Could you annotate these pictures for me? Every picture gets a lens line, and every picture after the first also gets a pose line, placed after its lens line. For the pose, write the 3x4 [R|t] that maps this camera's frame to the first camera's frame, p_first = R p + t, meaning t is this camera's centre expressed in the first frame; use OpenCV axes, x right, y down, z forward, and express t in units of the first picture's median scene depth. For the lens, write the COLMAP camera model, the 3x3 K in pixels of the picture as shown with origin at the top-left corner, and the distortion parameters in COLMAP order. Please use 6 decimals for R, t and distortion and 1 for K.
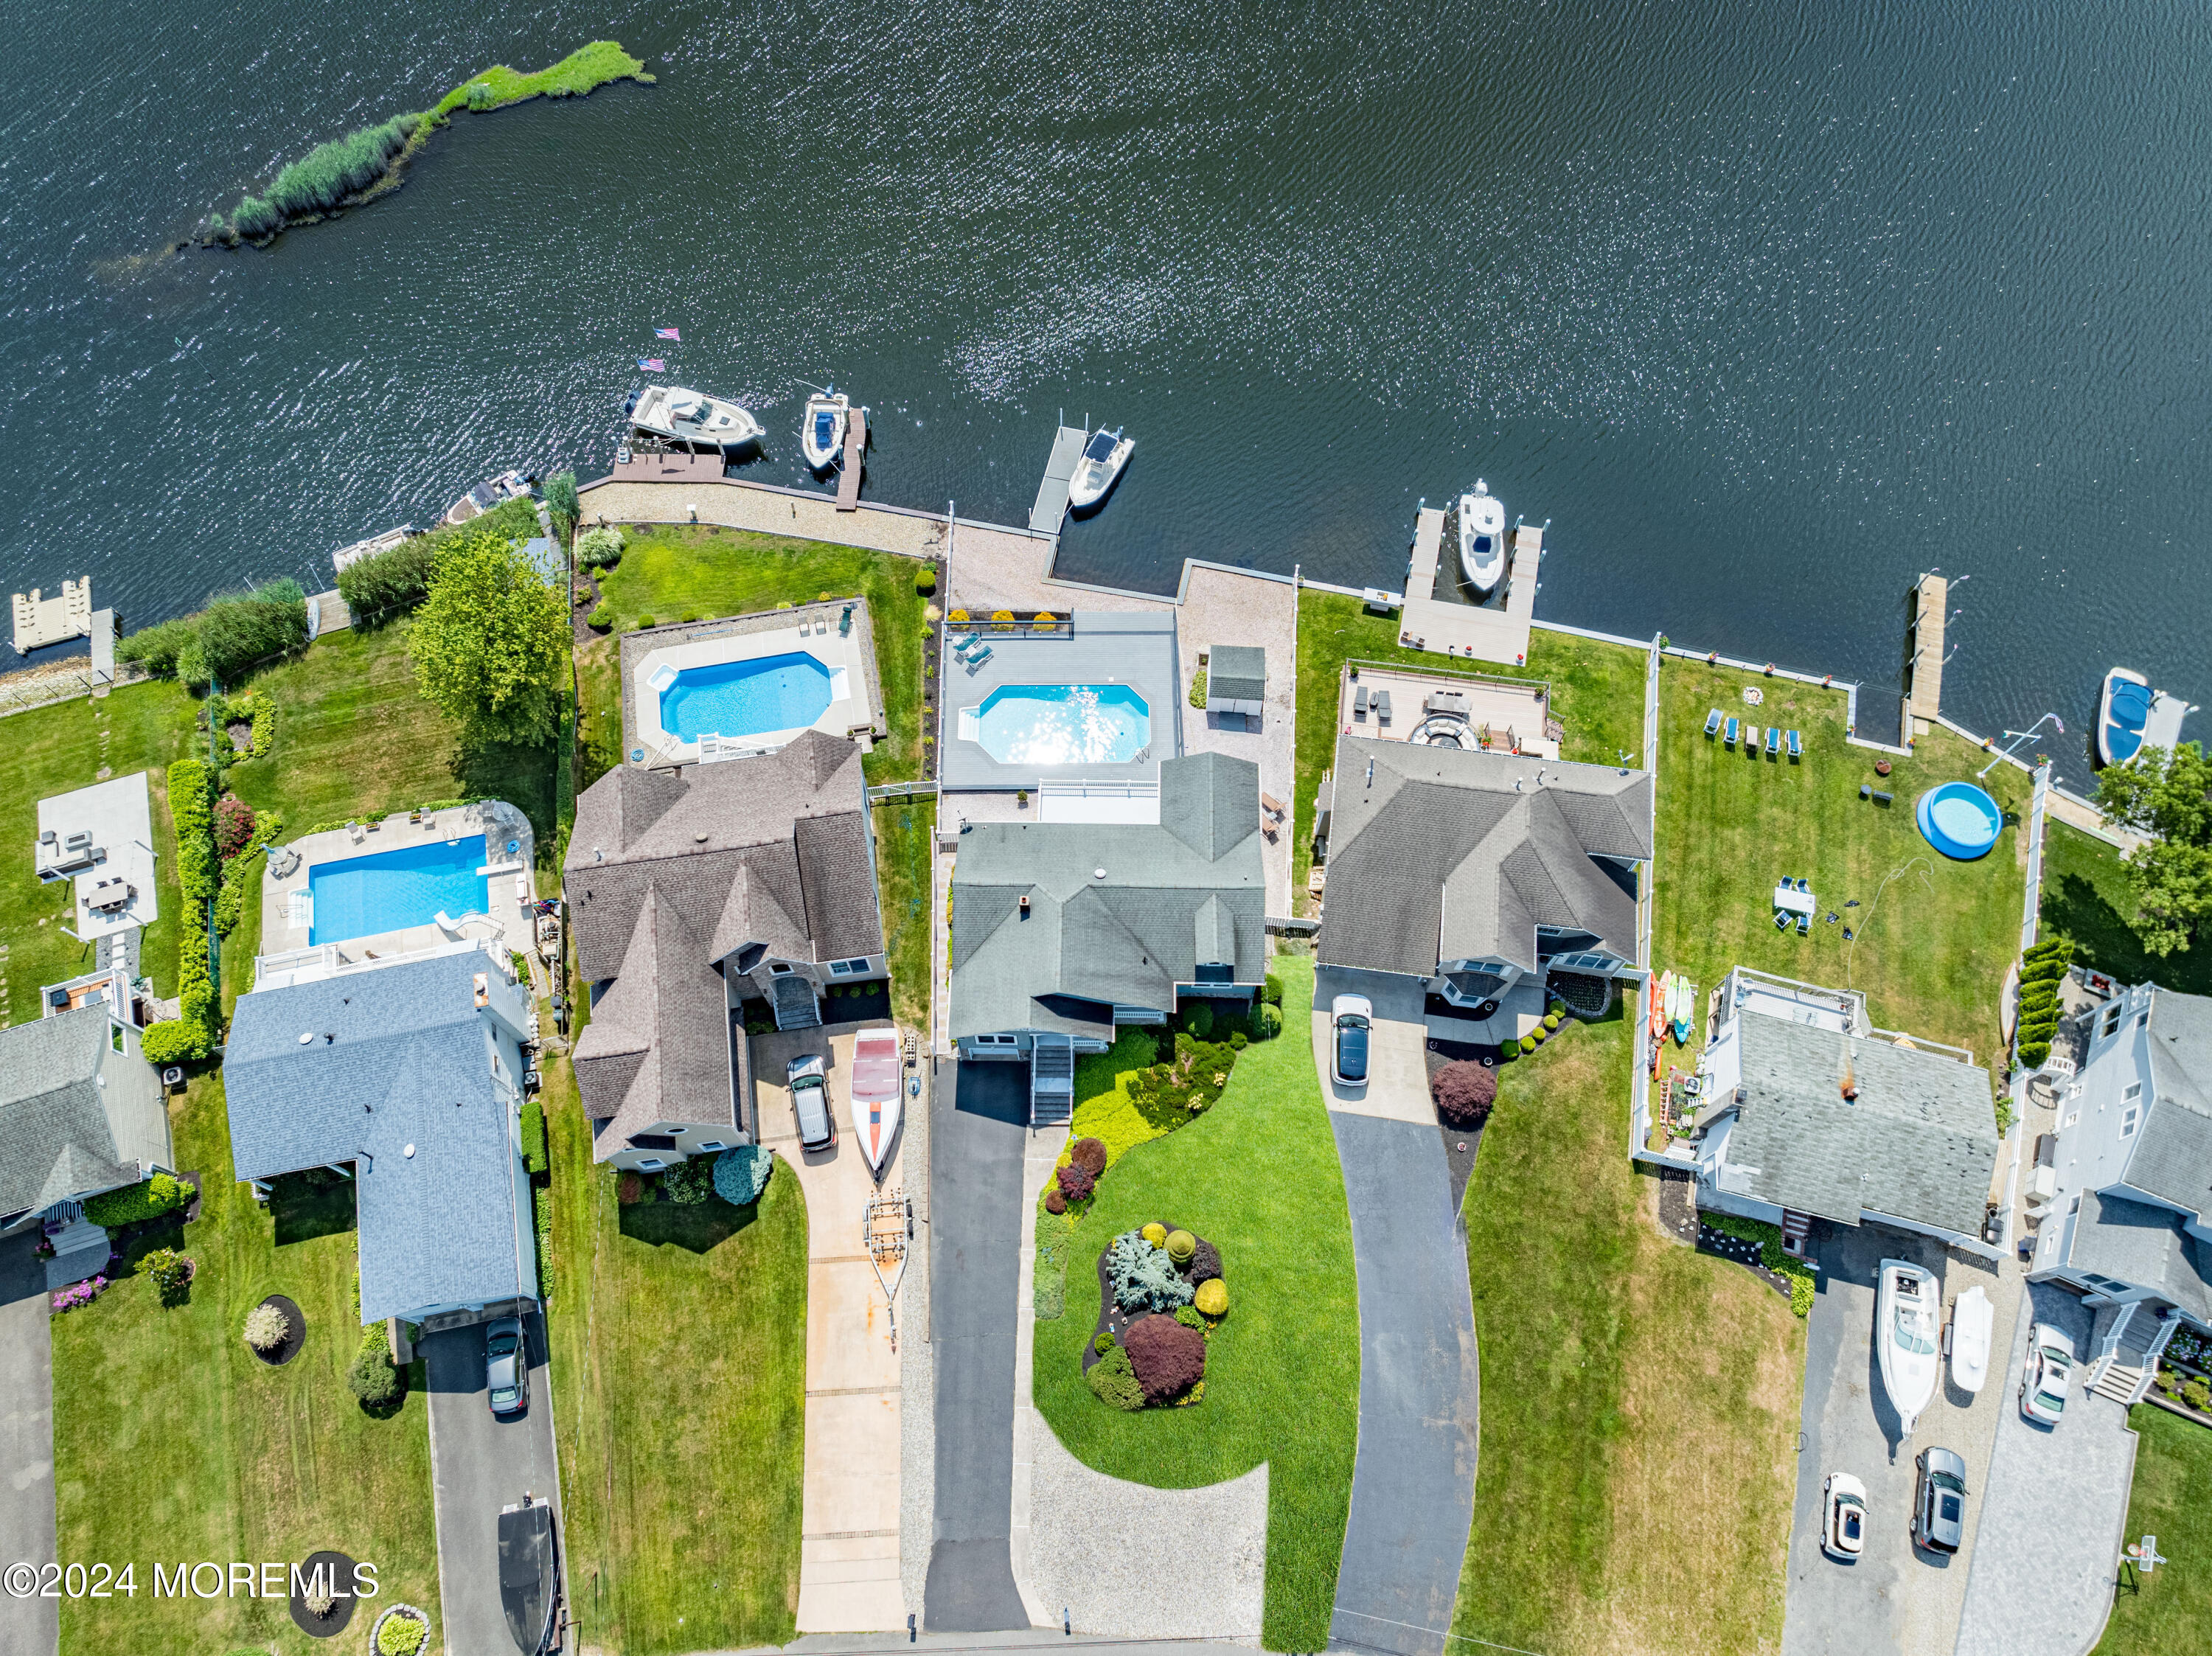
lens RADIAL K [[1563.7, 0, 1108.2], [0, 1563.7, 815.6], [0, 0, 1]] dist [-0.044613, 0.003440]
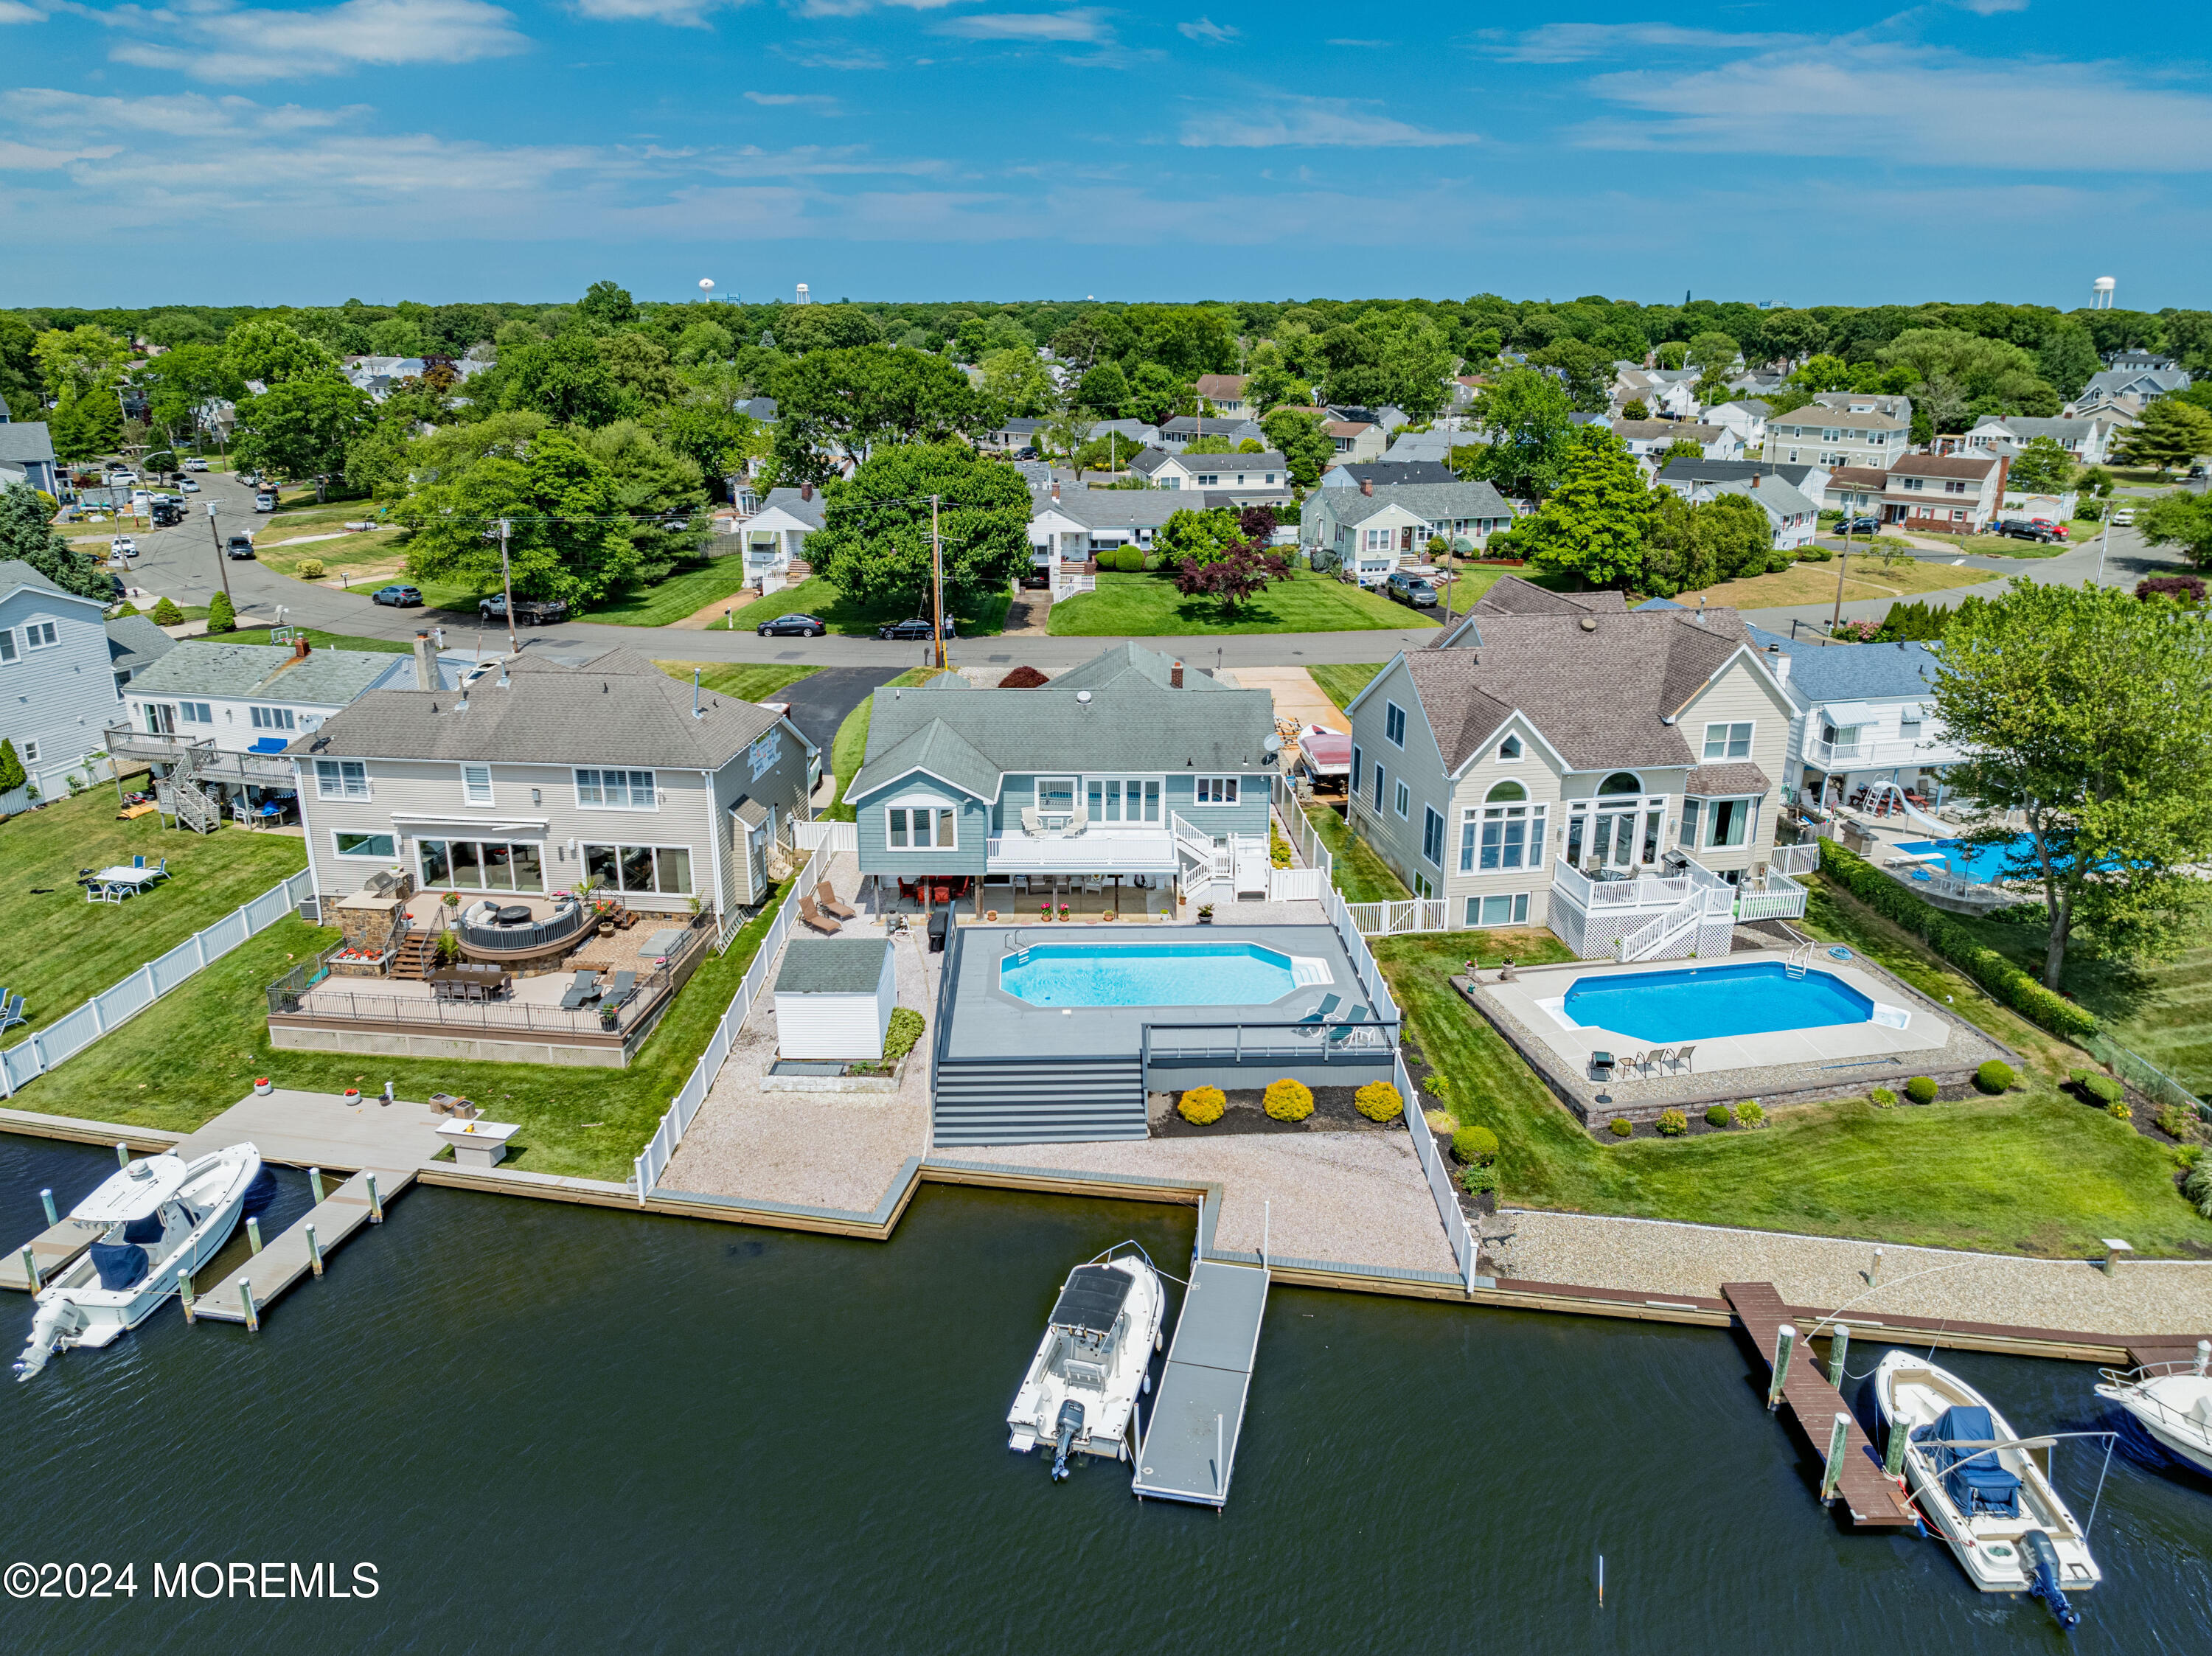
lens RADIAL K [[1563.7, 0, 1108.2], [0, 1563.7, 815.6], [0, 0, 1]] dist [-0.044613, 0.003440]
pose [[-0.999754, -0.001472, -0.022133, -0.000108], [-0.022168, 0.101731, 0.994565, -0.651753], [0.000787, 0.994811, -0.101738, 1.021246]]
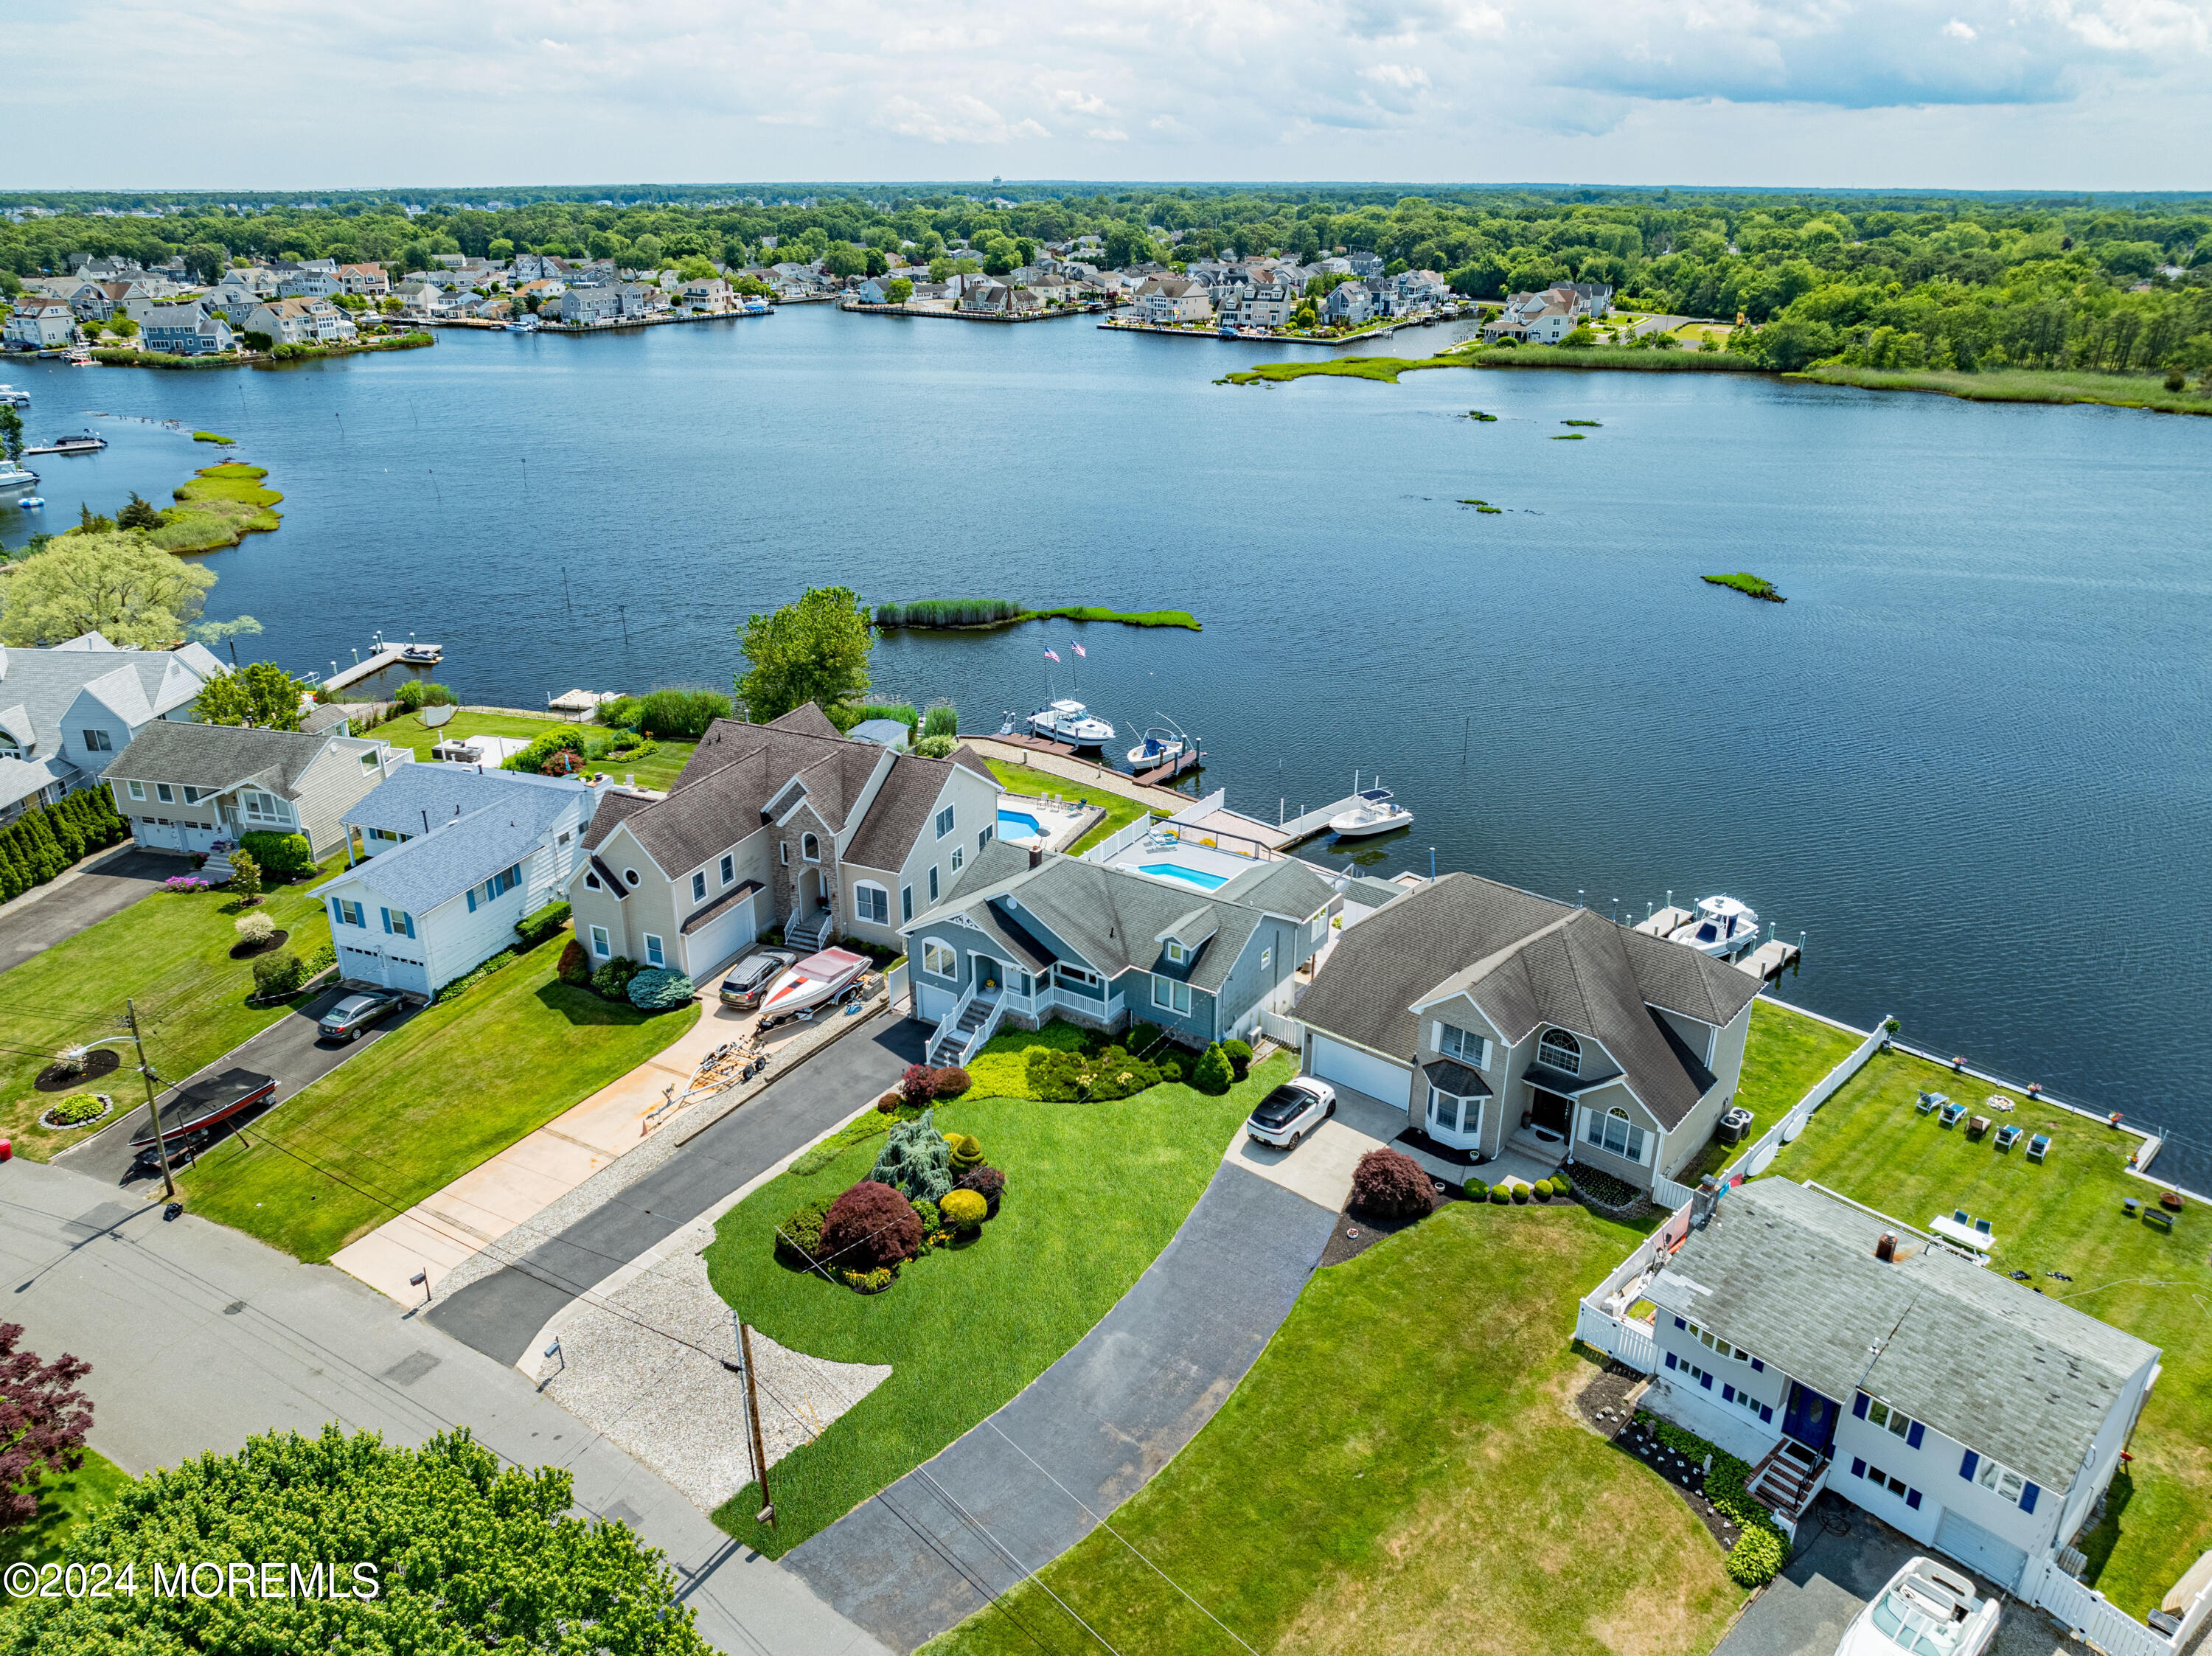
lens RADIAL K [[1563.7, 0, 1108.2], [0, 1563.7, 815.6], [0, 0, 1]] dist [-0.044613, 0.003440]
pose [[0.841671, 0.198196, -0.502303, 0.417898], [-0.487521, 0.678888, -0.549030, 0.490711], [0.232192, 0.706986, 0.668025, 0.293284]]
